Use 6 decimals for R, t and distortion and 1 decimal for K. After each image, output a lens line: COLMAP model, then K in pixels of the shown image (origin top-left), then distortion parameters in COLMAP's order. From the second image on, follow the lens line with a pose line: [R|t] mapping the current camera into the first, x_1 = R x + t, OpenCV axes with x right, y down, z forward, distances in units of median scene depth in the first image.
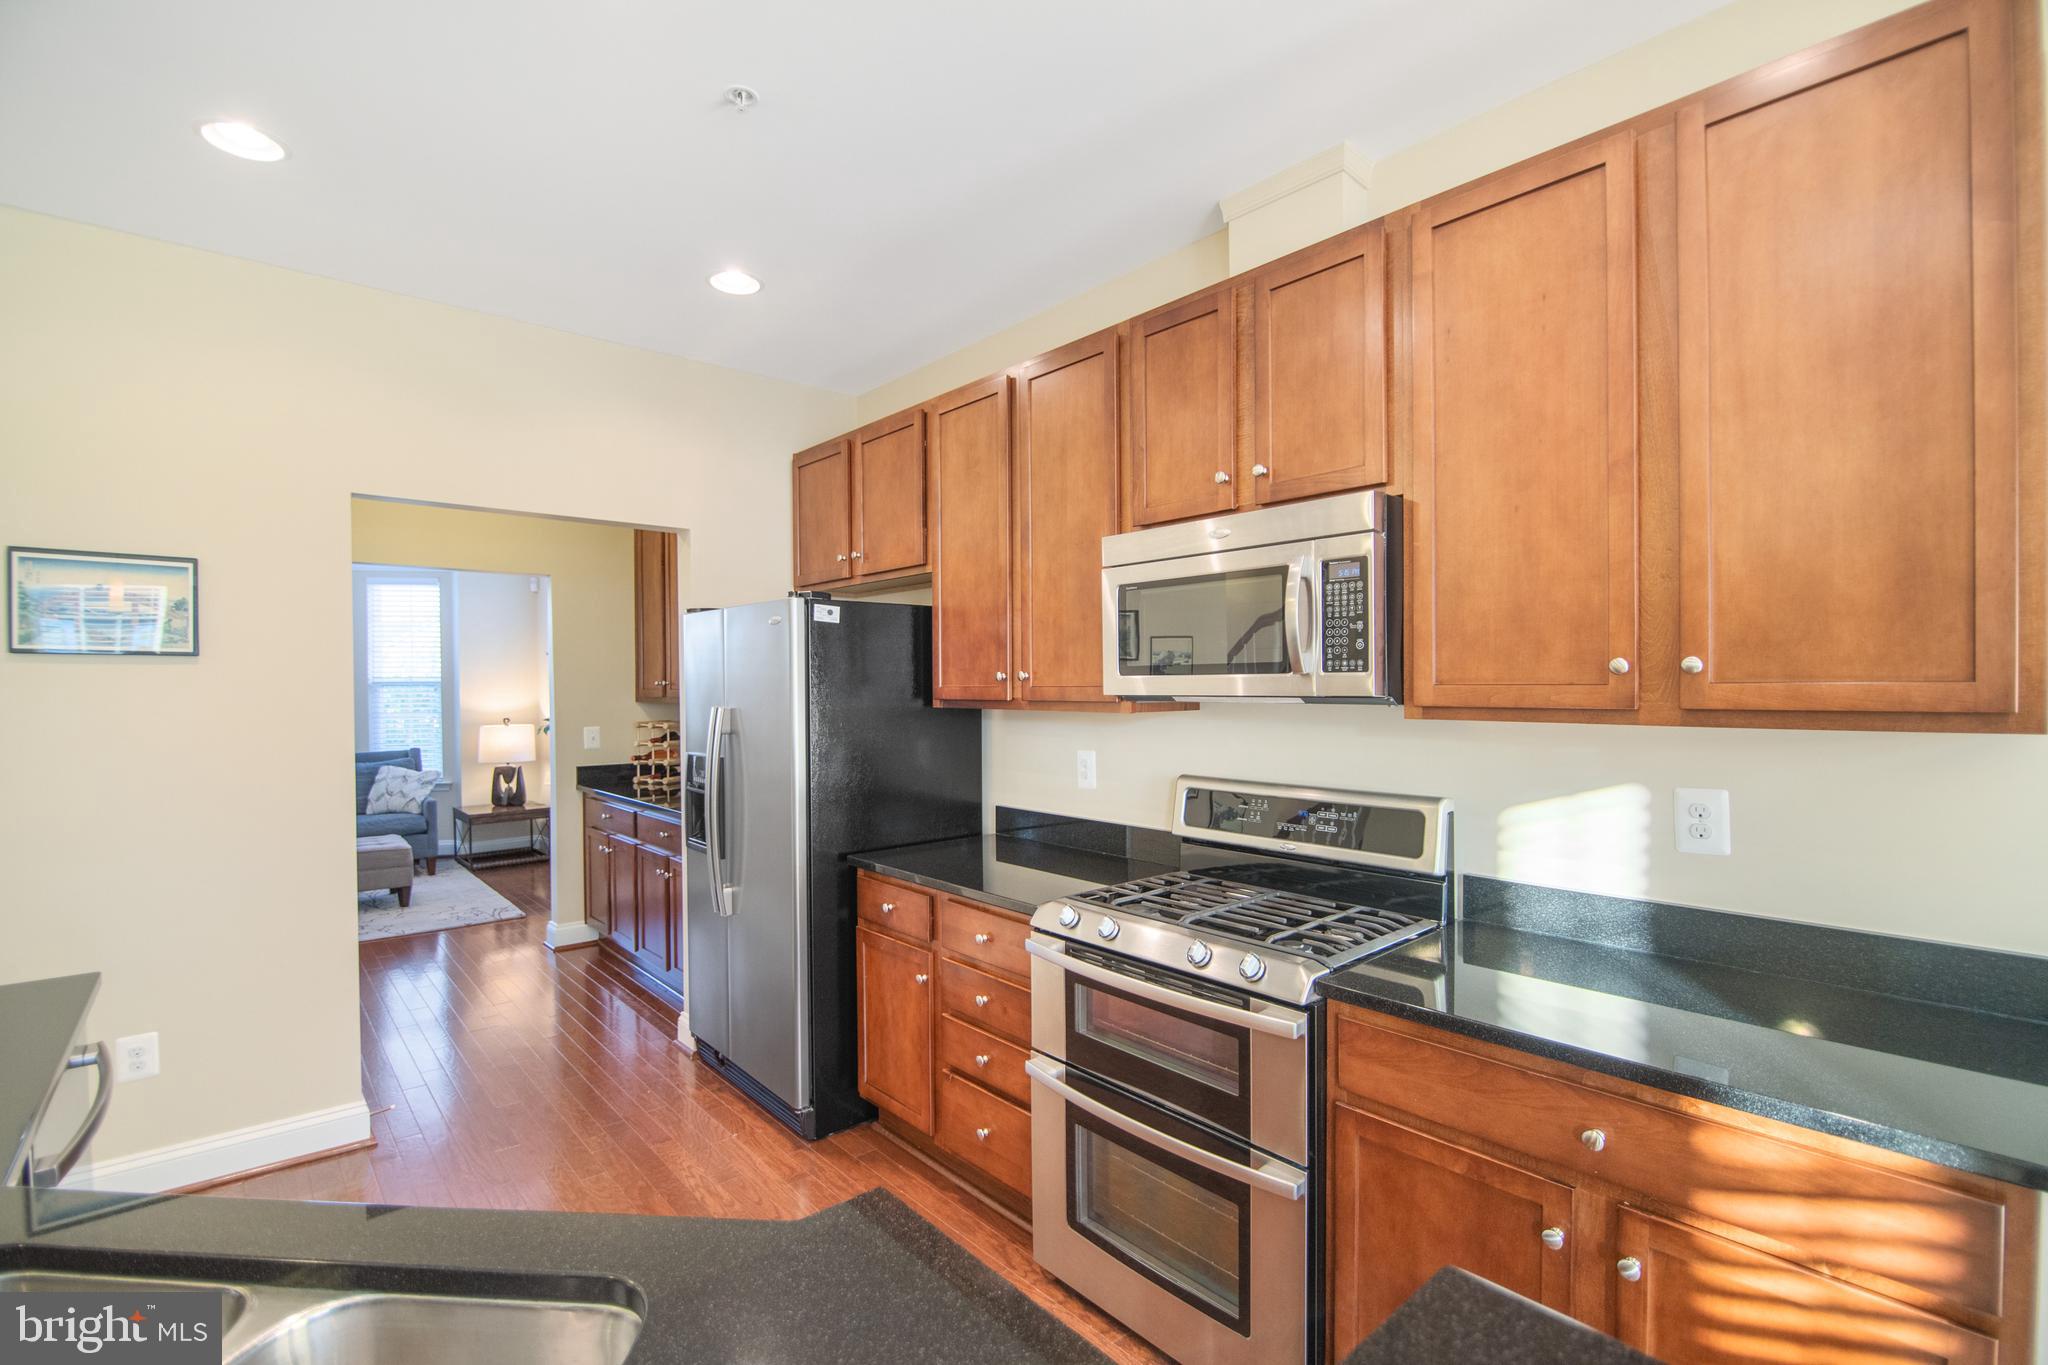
lens RADIAL K [[916.3, 0, 1025.4], [0, 916.3, 694.1], [0, 0, 1]] dist [-0.003462, -0.006091]
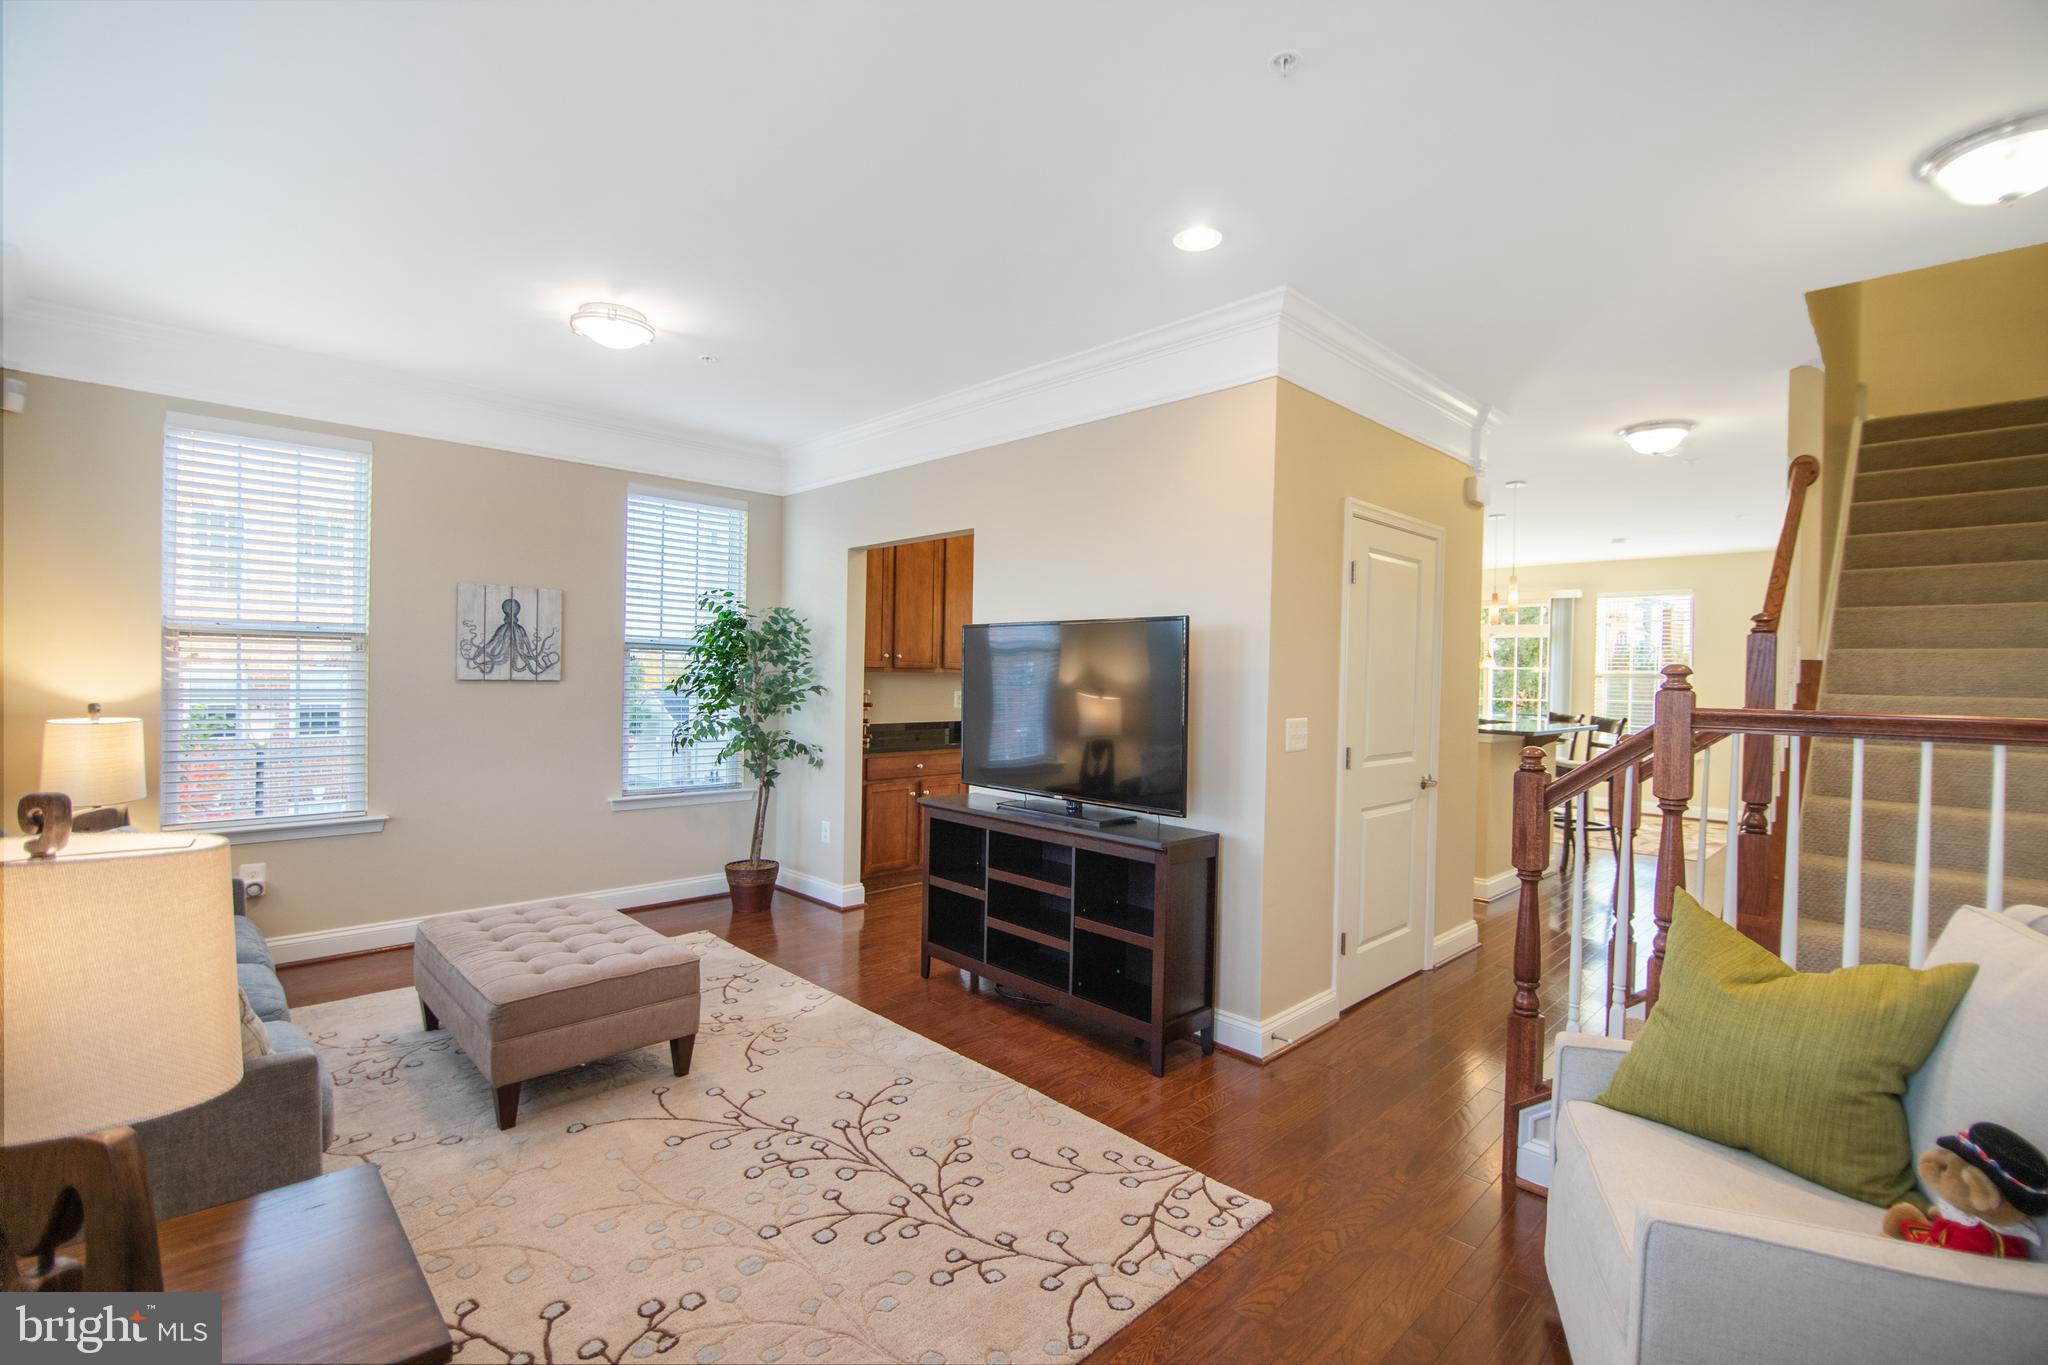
lens RADIAL K [[920.9, 0, 1029.2], [0, 920.9, 685.9], [0, 0, 1]] dist [-0.000235, -0.005633]
pose [[-0.055862, -0.008188, 0.998405, -2.698958], [-0.008569, 0.999933, 0.007722, 0.026495], [-0.998402, -0.008124, -0.055928, 1.483005]]
